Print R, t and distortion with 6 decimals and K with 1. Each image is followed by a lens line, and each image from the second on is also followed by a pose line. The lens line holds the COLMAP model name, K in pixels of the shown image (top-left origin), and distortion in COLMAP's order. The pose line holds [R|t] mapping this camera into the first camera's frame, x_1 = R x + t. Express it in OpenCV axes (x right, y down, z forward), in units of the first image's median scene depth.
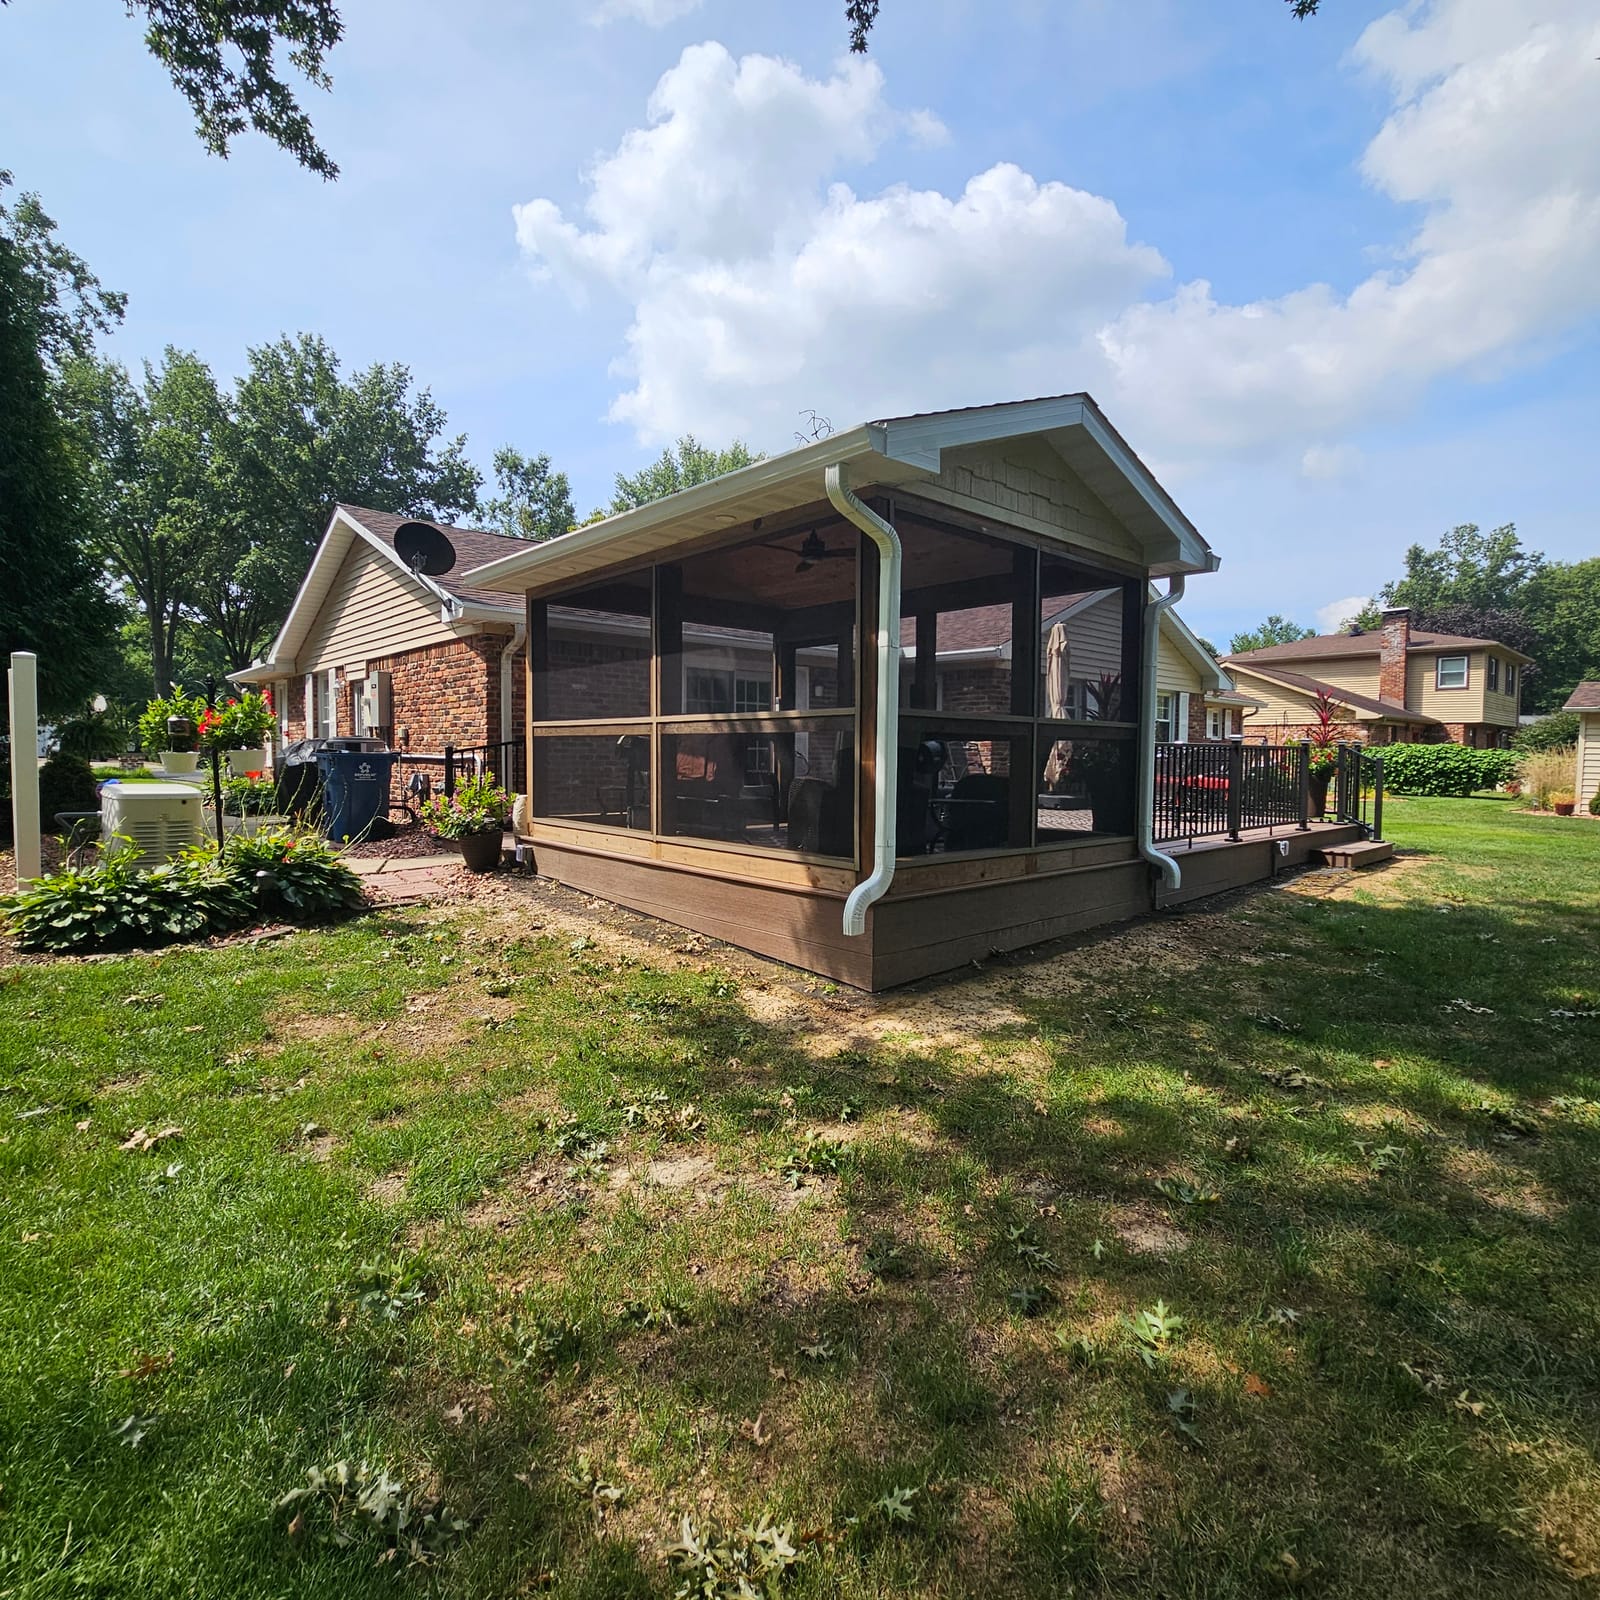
lens RADIAL K [[864.5, 0, 798.8], [0, 864.5, 802.2], [0, 0, 1]] dist [0.003814, -0.001533]
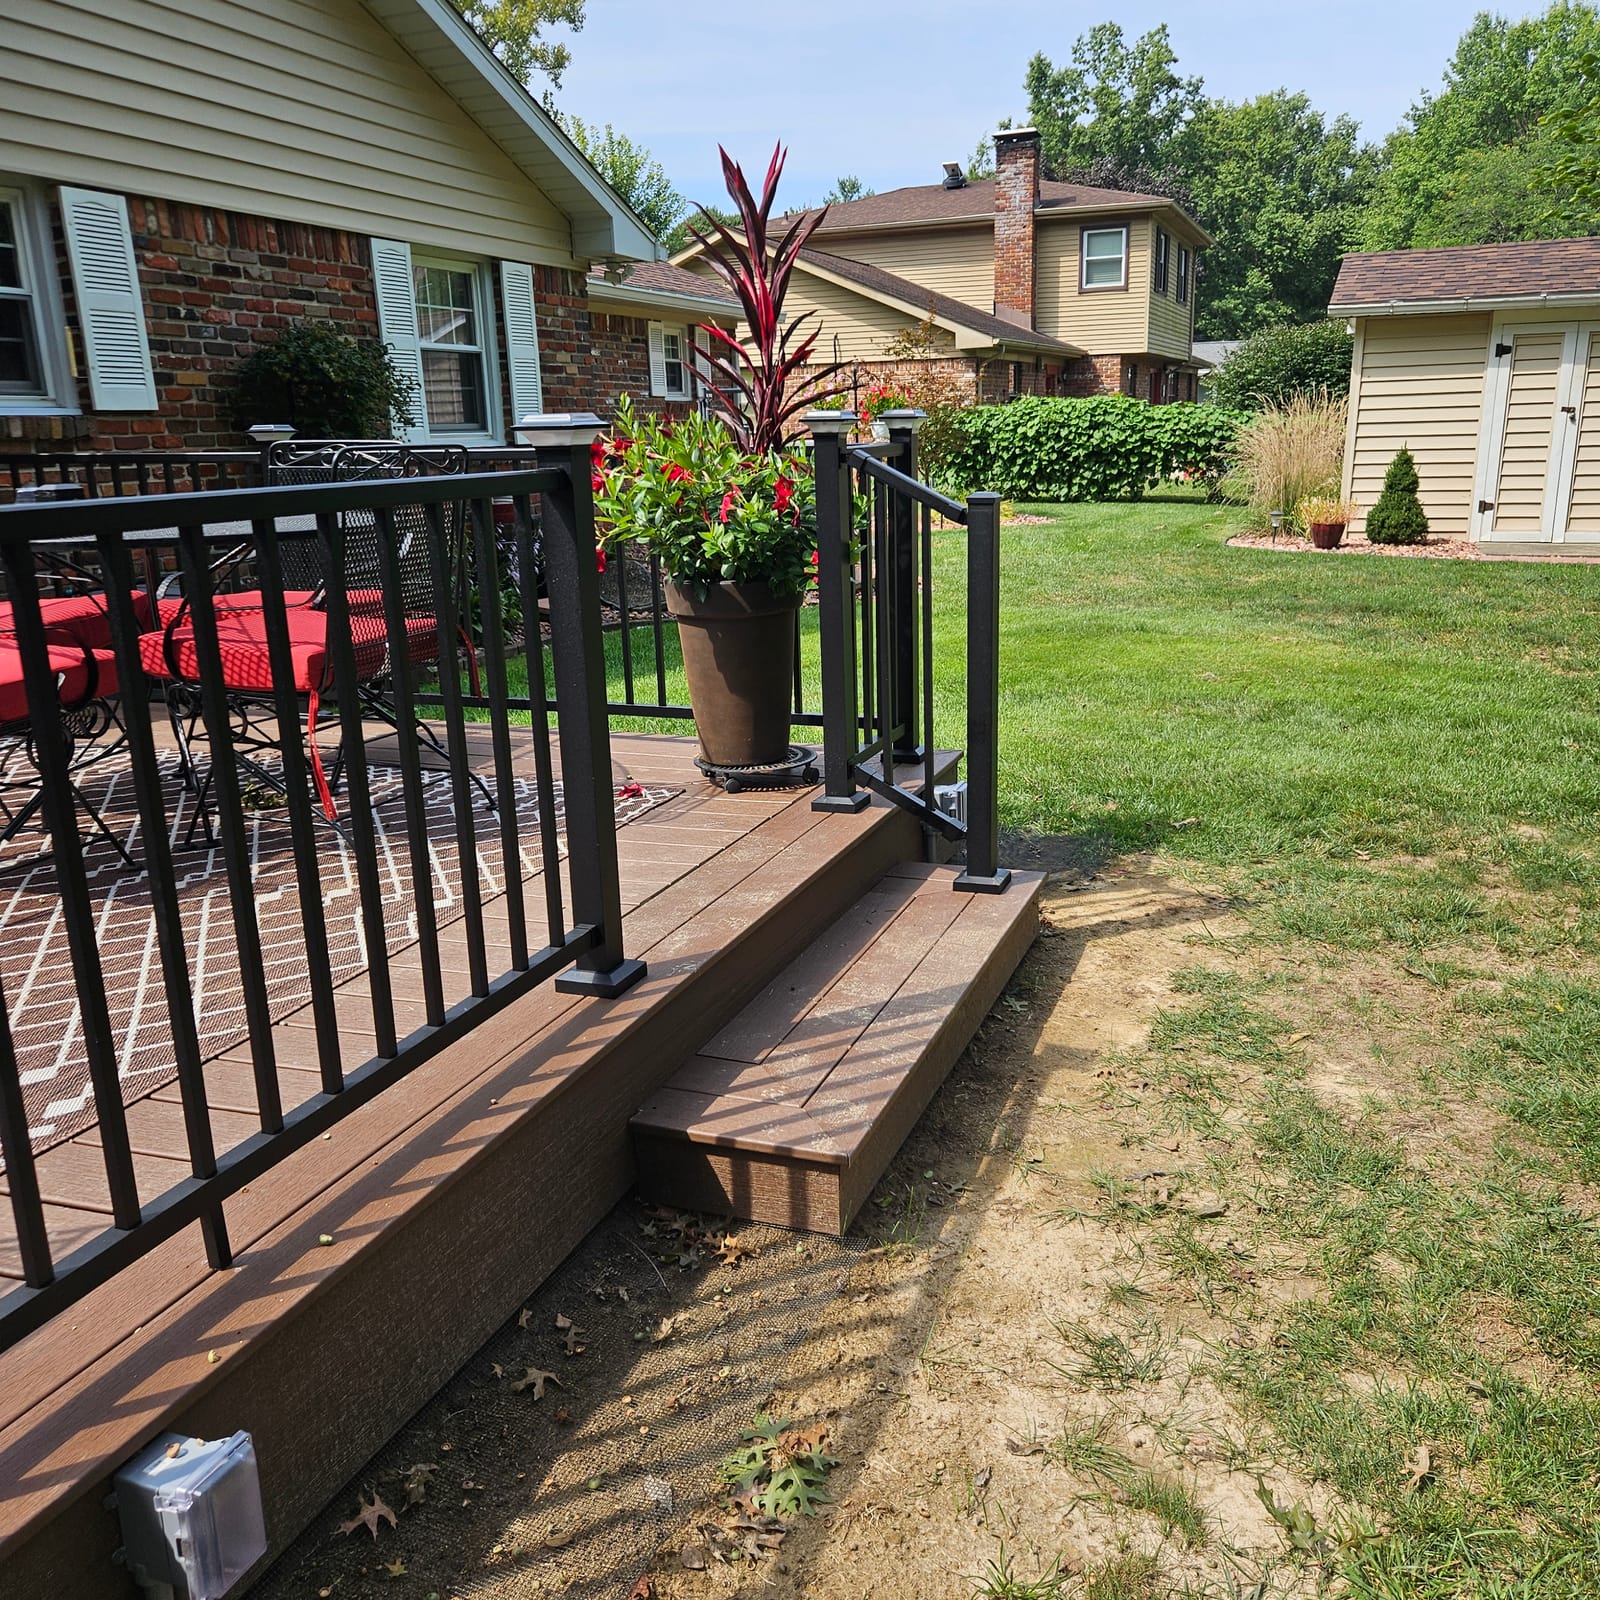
lens RADIAL K [[1385.0, 0, 805.0], [0, 1385.0, 799.0], [0, 0, 1]] dist [0.059082, -0.034433]
pose [[0.897202, -0.147023, 0.416429, 0.164291], [0.059290, 0.974521, 0.216319, -0.018330], [-0.437622, -0.169392, 0.883059, 0.241040]]
